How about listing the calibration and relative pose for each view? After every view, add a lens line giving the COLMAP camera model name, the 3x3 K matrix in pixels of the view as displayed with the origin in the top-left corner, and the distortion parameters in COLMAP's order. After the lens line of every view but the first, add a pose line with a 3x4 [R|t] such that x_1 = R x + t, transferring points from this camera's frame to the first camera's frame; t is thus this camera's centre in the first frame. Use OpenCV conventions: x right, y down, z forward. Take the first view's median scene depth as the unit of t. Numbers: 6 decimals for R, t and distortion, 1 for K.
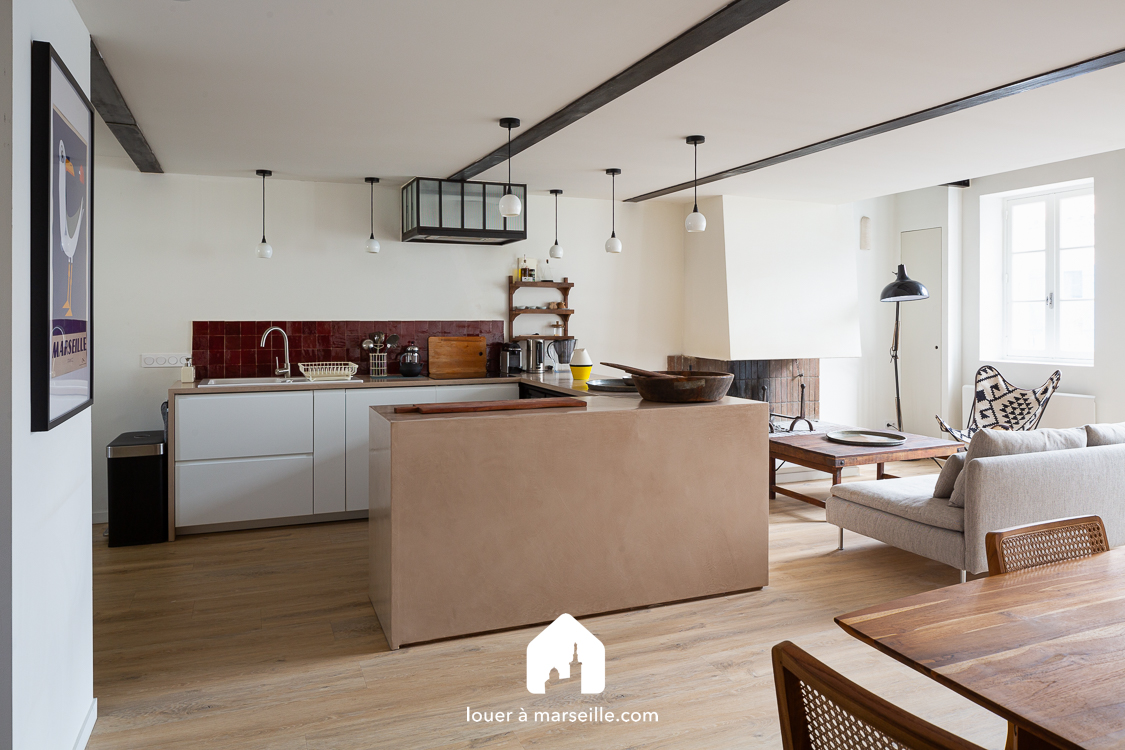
lens RADIAL K [[757.3, 0, 554.8], [0, 757.3, 335.0], [0, 0, 1]] dist [-0.001848, 0.000314]
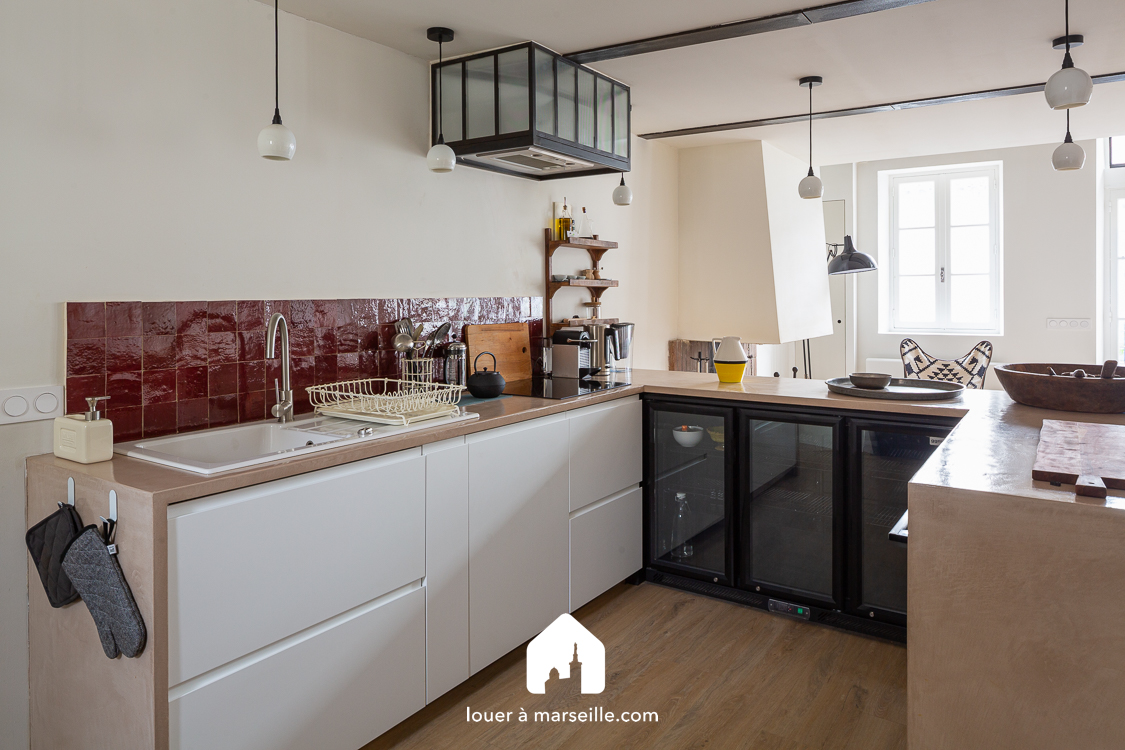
lens RADIAL K [[757.3, 0, 556.7], [0, 757.3, 307.7], [0, 0, 1]] dist [-0.002793, -0.001487]
pose [[0.833691, -0.014812, 0.552033, -0.410538], [0.018994, 0.999818, -0.001859, -0.008438], [-0.551905, 0.012035, 0.833820, 0.448690]]
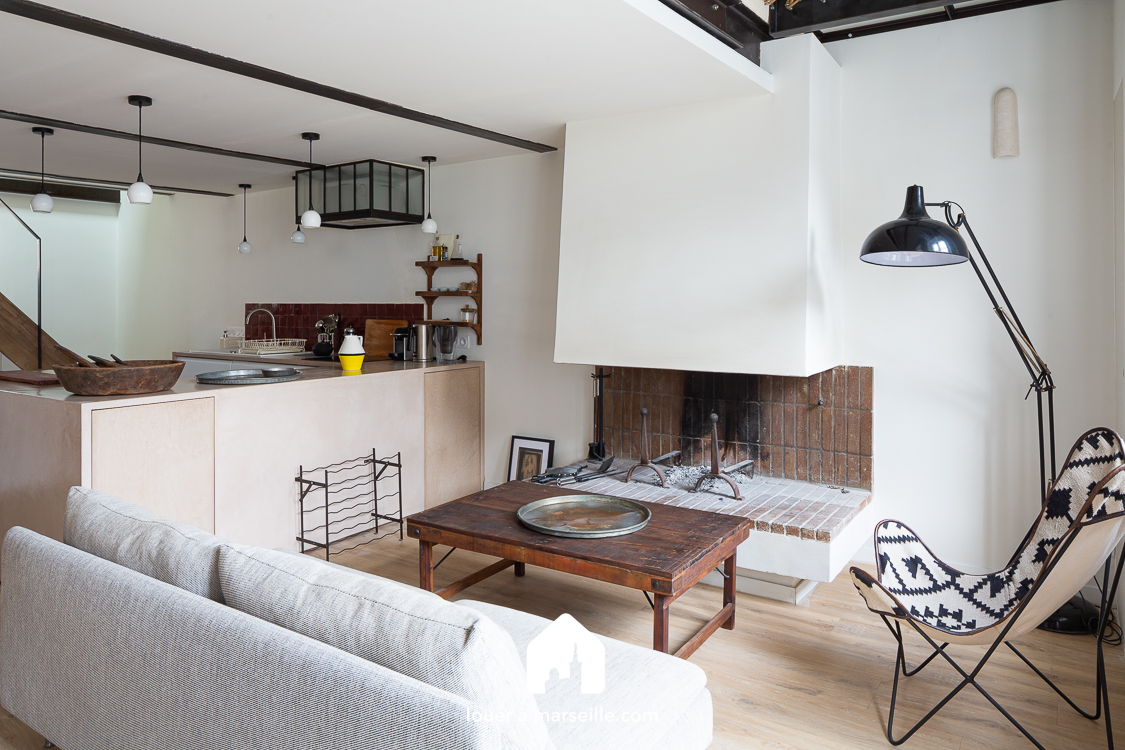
lens RADIAL K [[757.3, 0, 556.7], [0, 757.3, 307.7], [0, 0, 1]] dist [-0.002793, -0.001487]
pose [[0.549477, 0.007084, -0.835479, 0.796507], [-0.018939, 0.999813, -0.003978, -0.013564], [0.835294, 0.018009, 0.549508, 0.616807]]
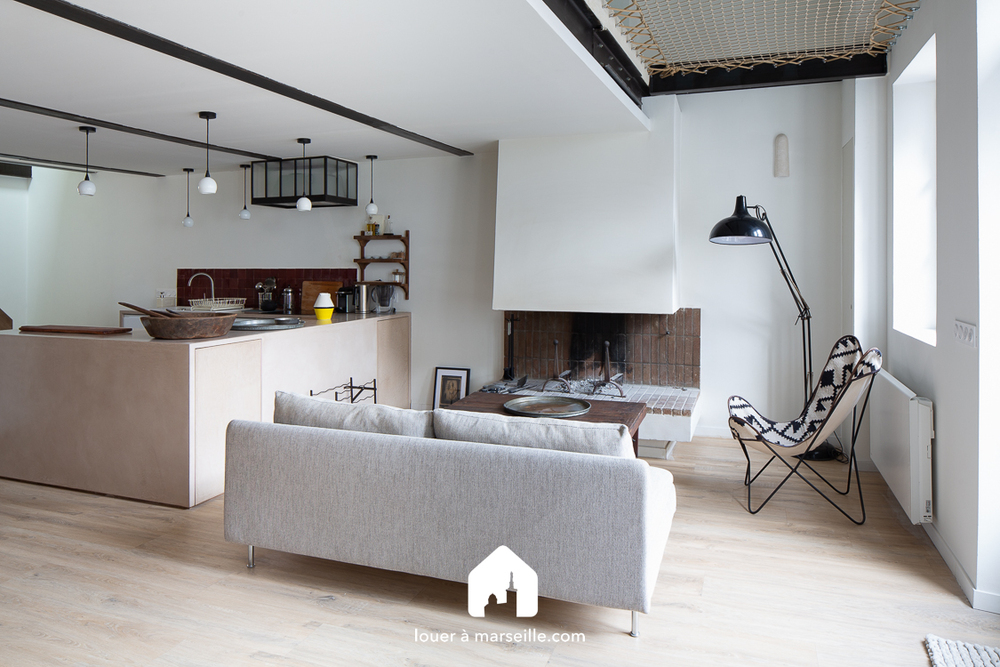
lens RADIAL K [[673.8, 0, 503.6], [0, 673.8, 281.3], [0, 0, 1]] dist [-0.002510, -0.000500]
pose [[0.732728, 0.014447, -0.680369, 0.818710], [-0.012677, 0.999891, 0.007579, -0.009875], [0.680404, 0.003071, 0.732831, 0.373115]]
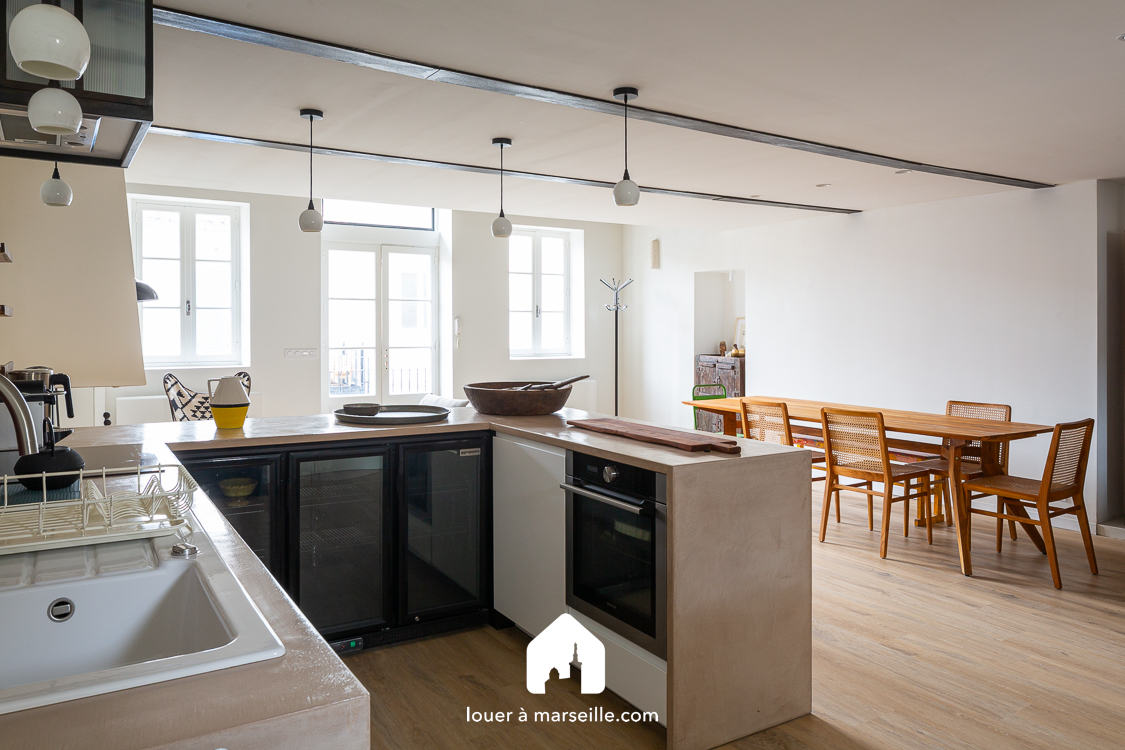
lens RADIAL K [[782.4, 0, 543.9], [0, 782.4, 331.7], [0, 0, 1]] dist [-0.005696, -0.005687]
pose [[-0.158334, -0.009206, 0.987343, -0.537099], [0.019212, 0.999739, 0.012402, -0.017758], [-0.987199, 0.020932, -0.158115, 0.738802]]
